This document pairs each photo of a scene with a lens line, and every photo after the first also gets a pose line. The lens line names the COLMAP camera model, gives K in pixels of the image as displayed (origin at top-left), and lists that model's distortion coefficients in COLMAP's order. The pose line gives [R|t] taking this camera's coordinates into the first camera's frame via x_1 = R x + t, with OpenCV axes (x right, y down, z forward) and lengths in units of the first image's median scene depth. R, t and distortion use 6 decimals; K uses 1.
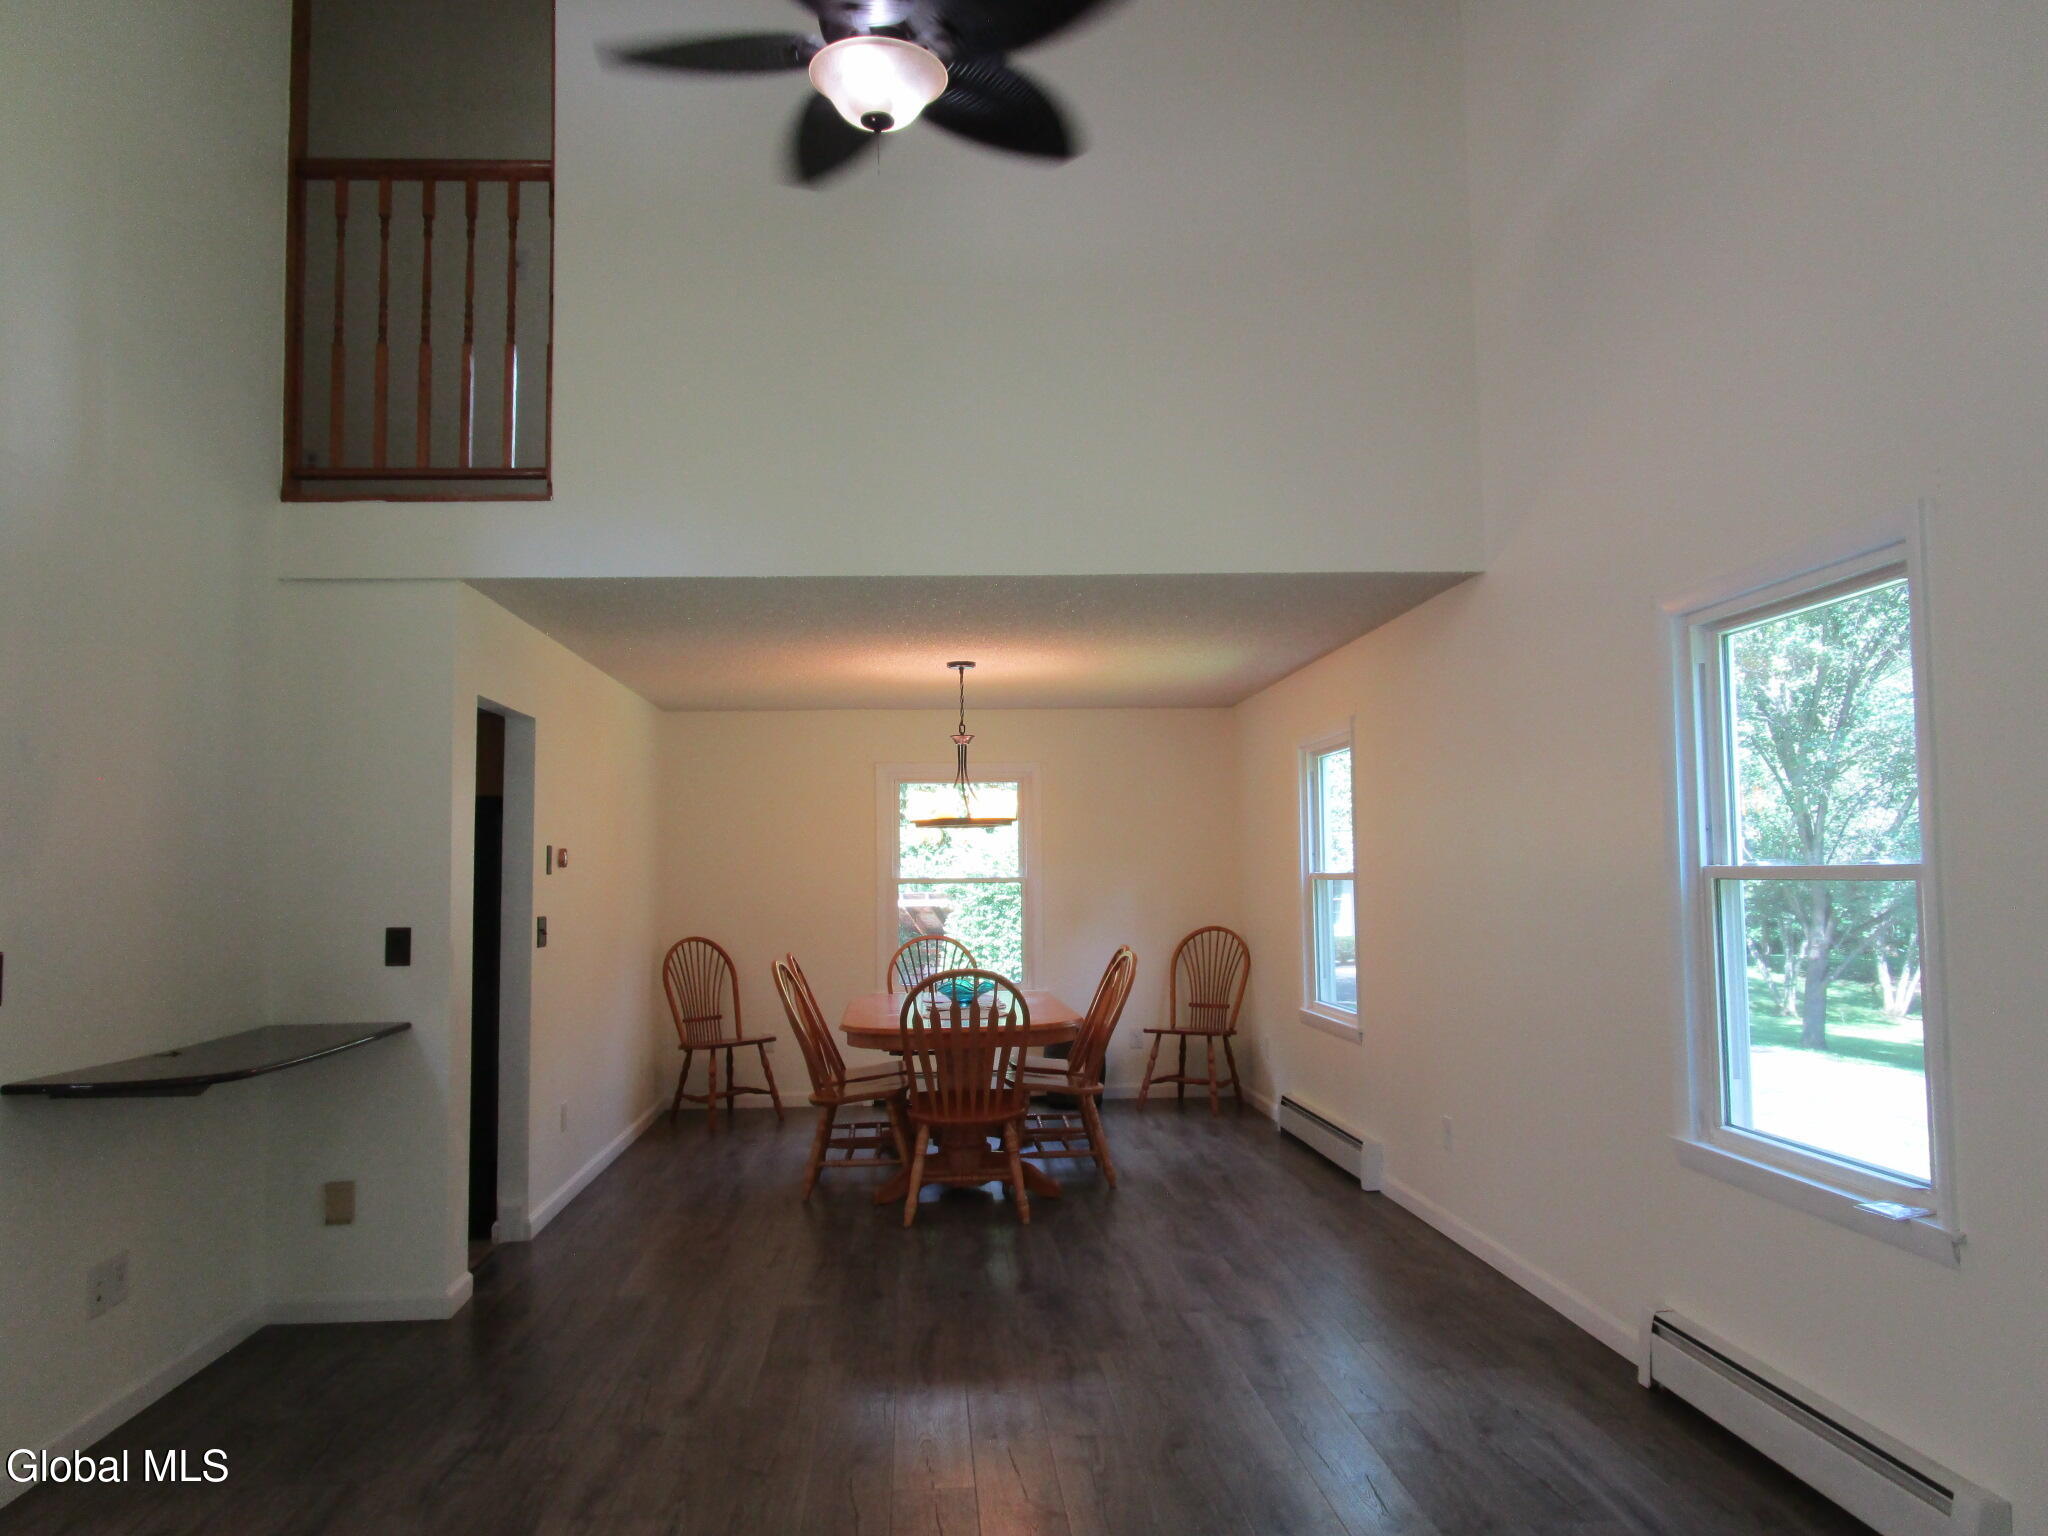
lens RADIAL K [[1471.1, 0, 1018.9], [0, 1471.1, 766.9], [0, 0, 1]] dist [-0.013803, -0.000372]
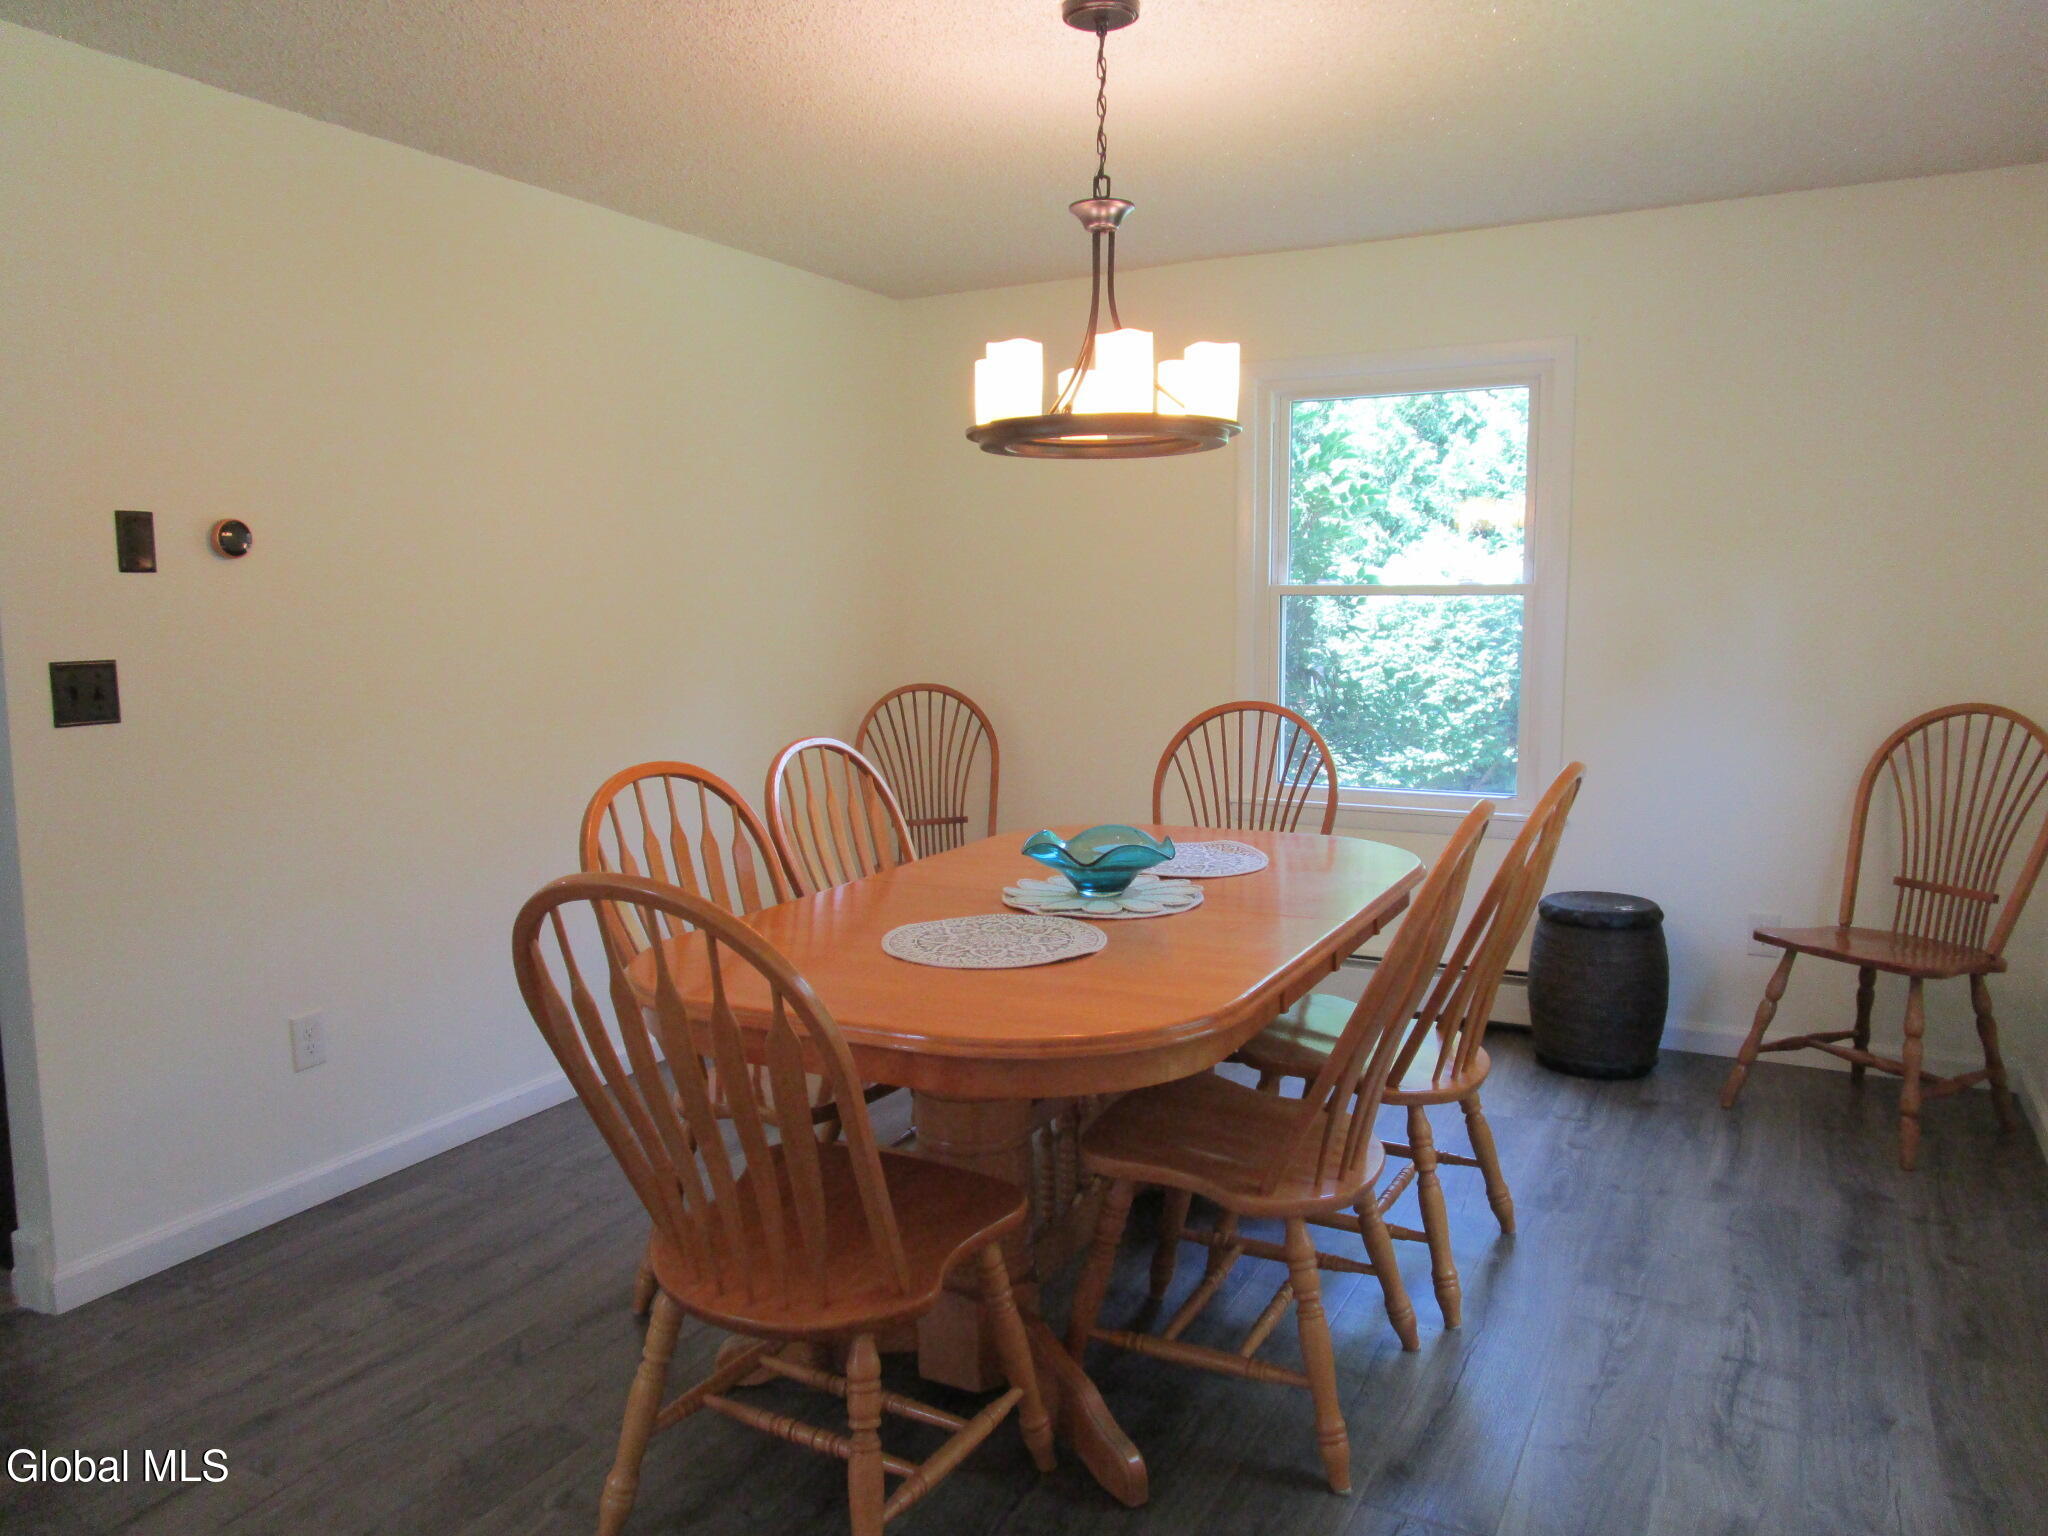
lens RADIAL K [[1467.4, 0, 1012.8], [0, 1467.4, 770.0], [0, 0, 1]] dist [-0.015919, -0.001943]
pose [[0.846451, 0.069568, -0.527902, 0.126778], [0.035693, 0.981785, 0.186612, 0.042167], [0.531268, -0.176800, 0.828550, 0.537633]]
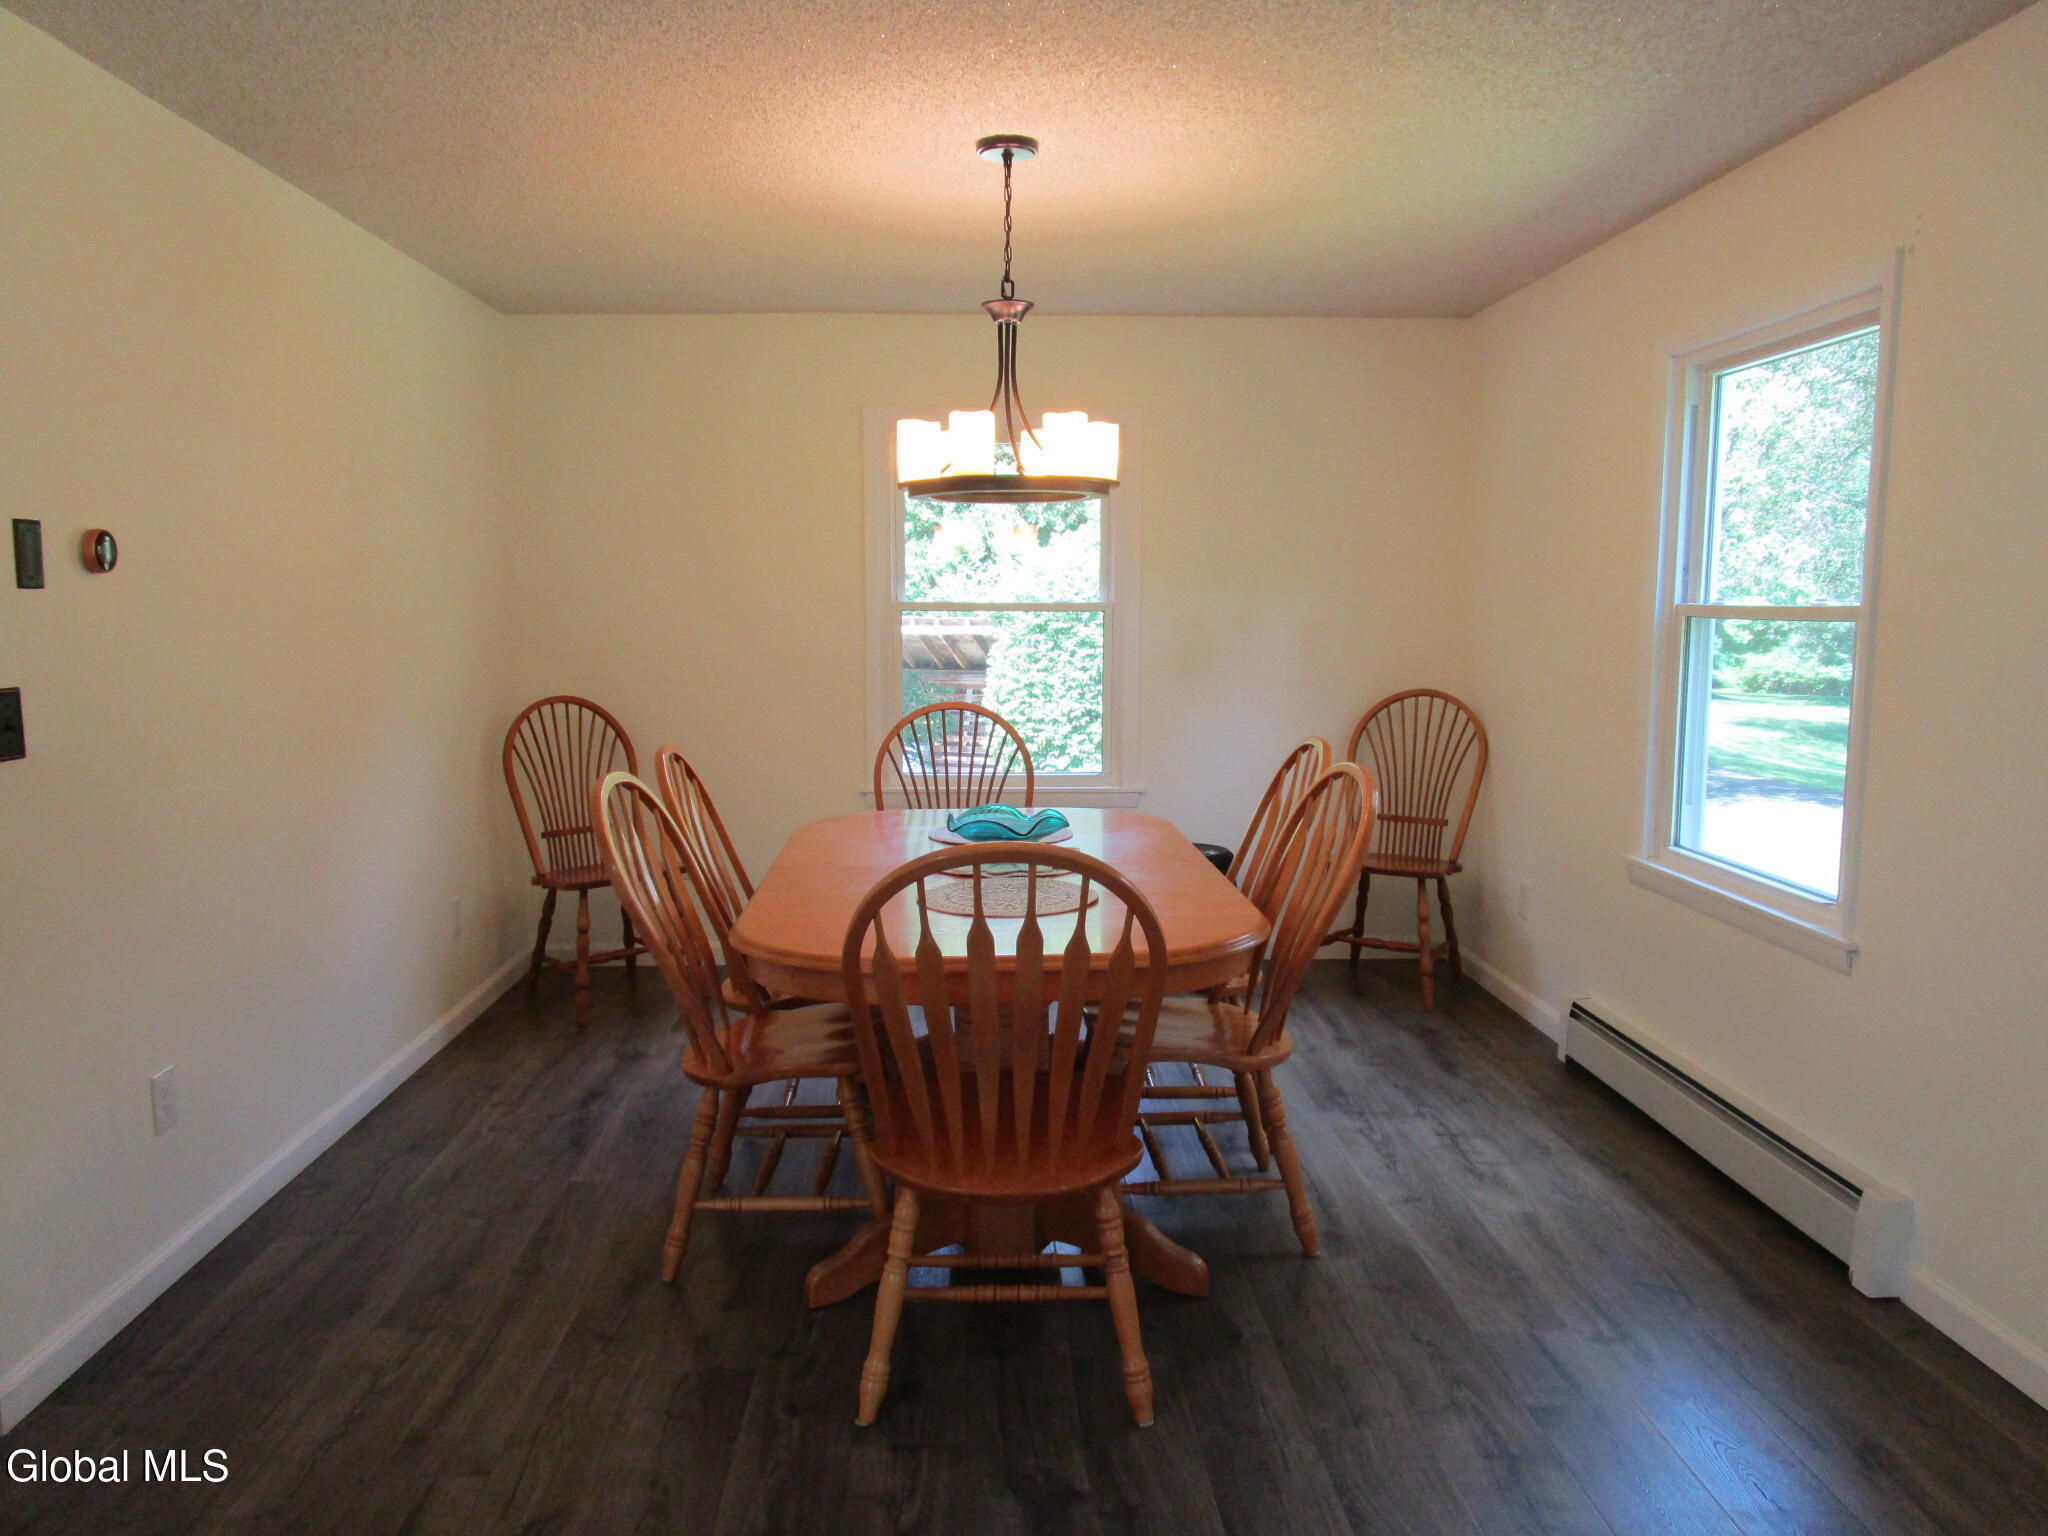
lens RADIAL K [[1471.1, 0, 1018.9], [0, 1471.1, 766.9], [0, 0, 1]] dist [-0.013803, -0.000372]
pose [[0.999369, 0.016977, -0.031193, -0.014656], [-0.010842, 0.982254, 0.187243, 0.030460], [0.033818, -0.186787, 0.981818, 0.421467]]
